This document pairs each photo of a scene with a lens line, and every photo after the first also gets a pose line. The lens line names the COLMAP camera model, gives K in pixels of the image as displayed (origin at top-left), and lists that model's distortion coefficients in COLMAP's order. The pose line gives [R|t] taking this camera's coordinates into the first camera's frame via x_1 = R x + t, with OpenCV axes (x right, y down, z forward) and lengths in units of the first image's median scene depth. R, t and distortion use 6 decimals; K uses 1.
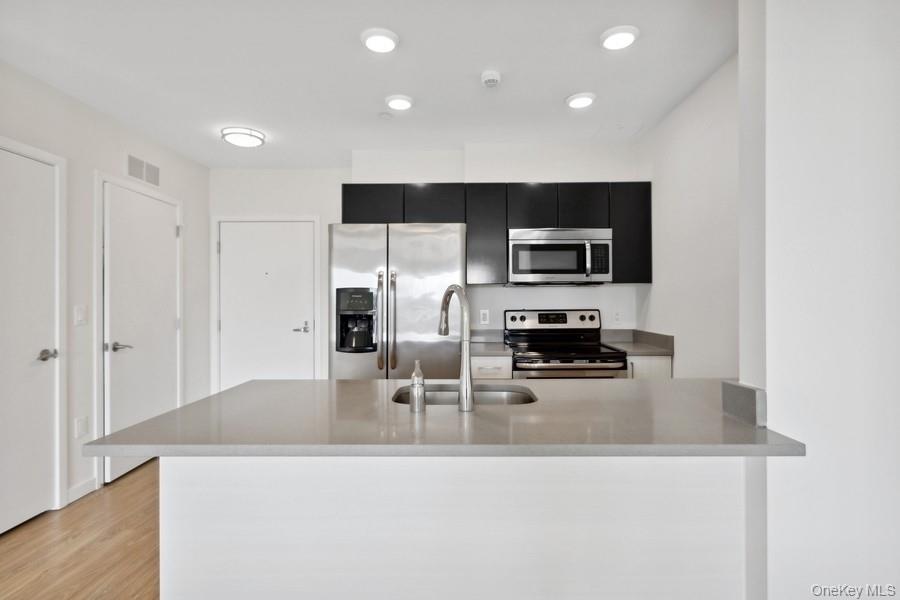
lens RADIAL K [[433.3, 0, 441.9], [0, 433.3, 299.4], [0, 0, 1]] dist [-0.000605, 0.001872]
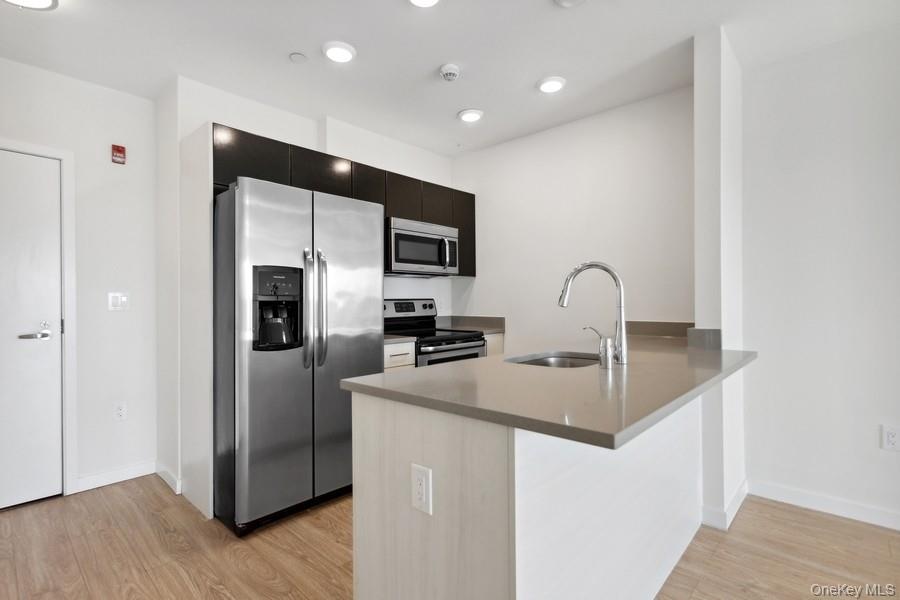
lens RADIAL K [[433.3, 0, 452.0], [0, 433.3, 300.3], [0, 0, 1]] dist [-0.000605, 0.001872]
pose [[0.685969, -0.003344, 0.727623, -0.478241], [0.004608, 0.999989, 0.000251, 0.030127], [-0.727616, 0.003181, 0.685977, 0.212592]]
